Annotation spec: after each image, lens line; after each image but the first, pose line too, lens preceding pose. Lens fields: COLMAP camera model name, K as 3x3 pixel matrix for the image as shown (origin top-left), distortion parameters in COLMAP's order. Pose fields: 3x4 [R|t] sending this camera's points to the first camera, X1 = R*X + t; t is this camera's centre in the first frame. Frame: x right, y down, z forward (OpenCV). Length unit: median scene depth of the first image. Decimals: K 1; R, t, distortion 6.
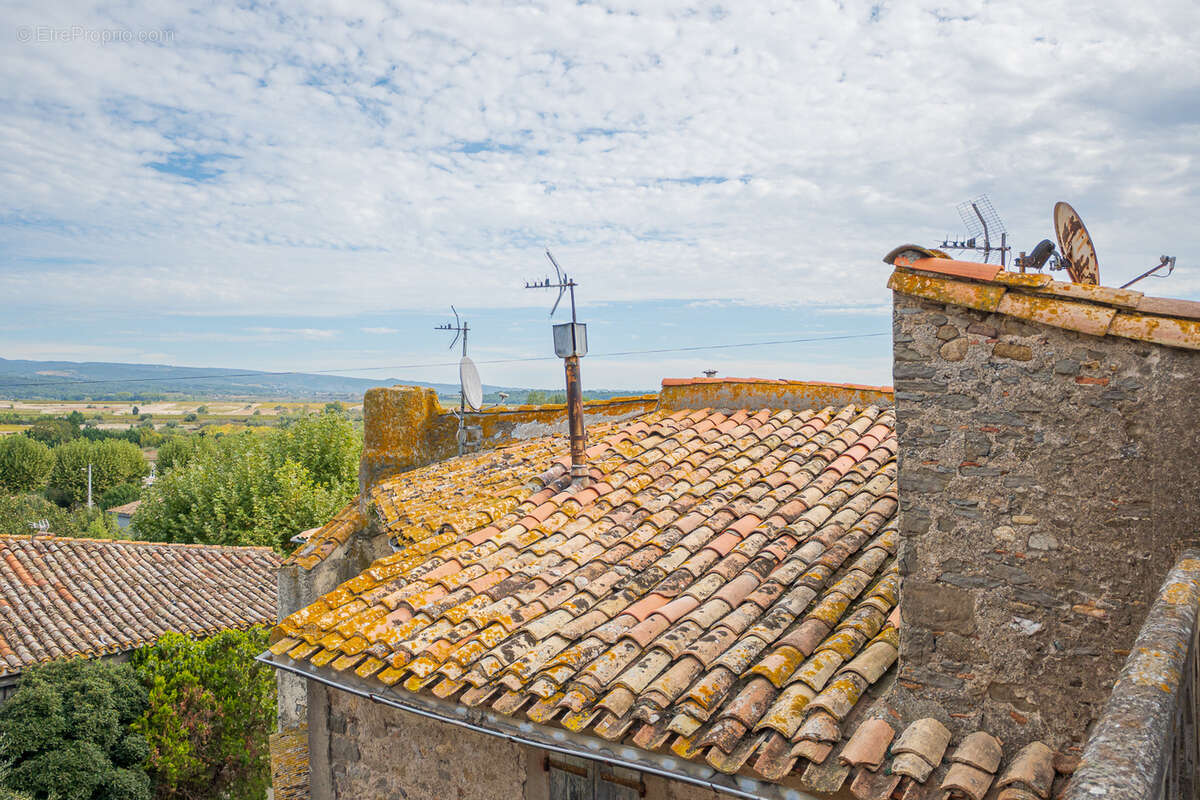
lens RADIAL K [[955.4, 0, 597.5], [0, 955.4, 388.7], [0, 0, 1]] dist [0.011824, 0.012209]
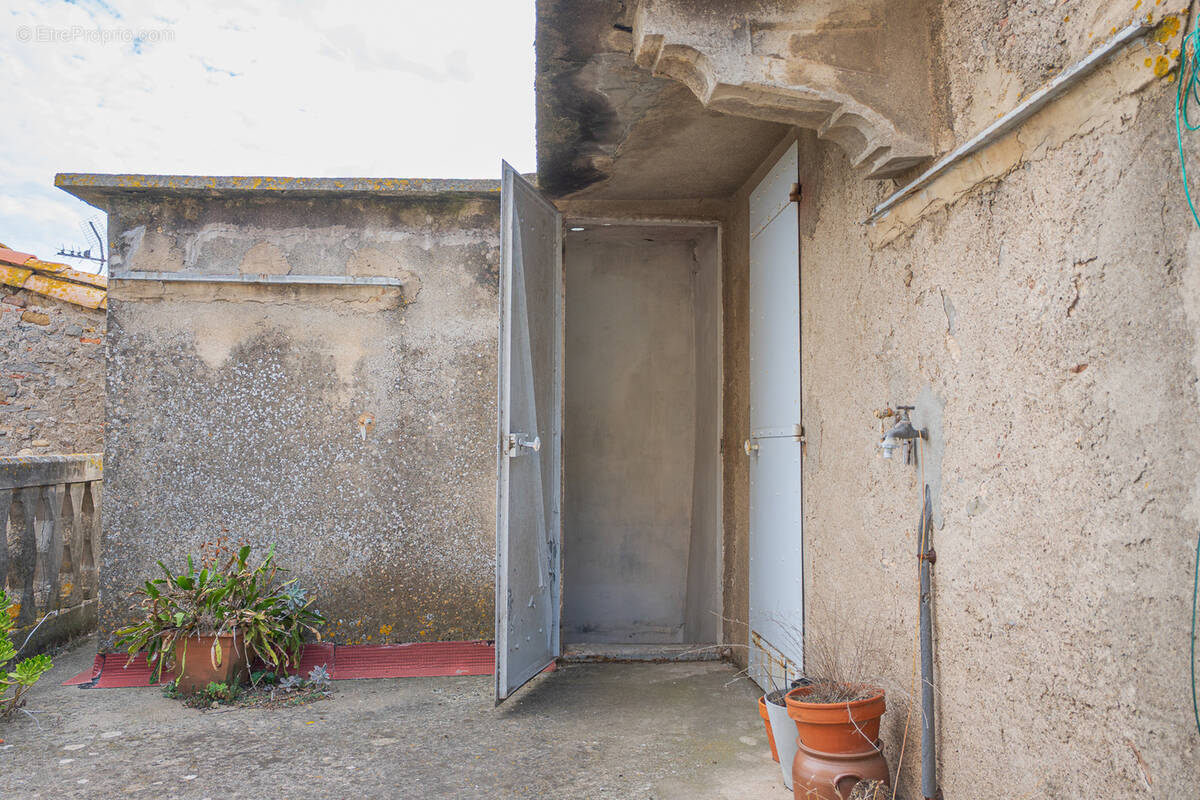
lens RADIAL K [[971.9, 0, 600.0], [0, 971.9, 400.0], [0, 0, 1]] dist [0.000381, 0.004848]
pose [[0.756953, 0.038312, 0.652345, 0.080282], [-0.010440, 0.998861, -0.046548, 0.071957], [-0.653386, 0.028425, 0.756491, -0.299517]]
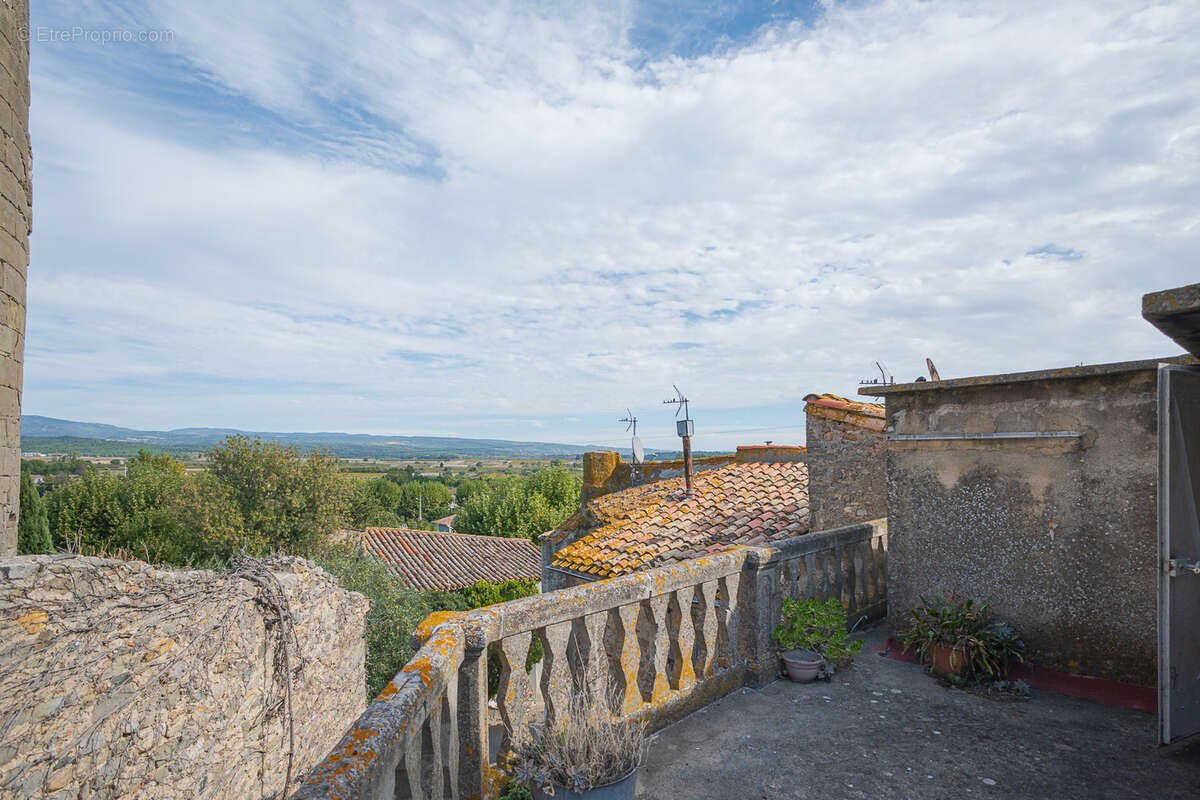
lens RADIAL K [[622.7, 0, 601.2], [0, 622.7, 456.1], [0, 0, 1]] dist [0.000024, 0.001162]
pose [[0.981280, -0.002714, -0.192567, 0.059030], [0.004365, 0.999957, 0.008146, -0.002832], [0.192536, -0.008834, 0.981250, -0.396686]]
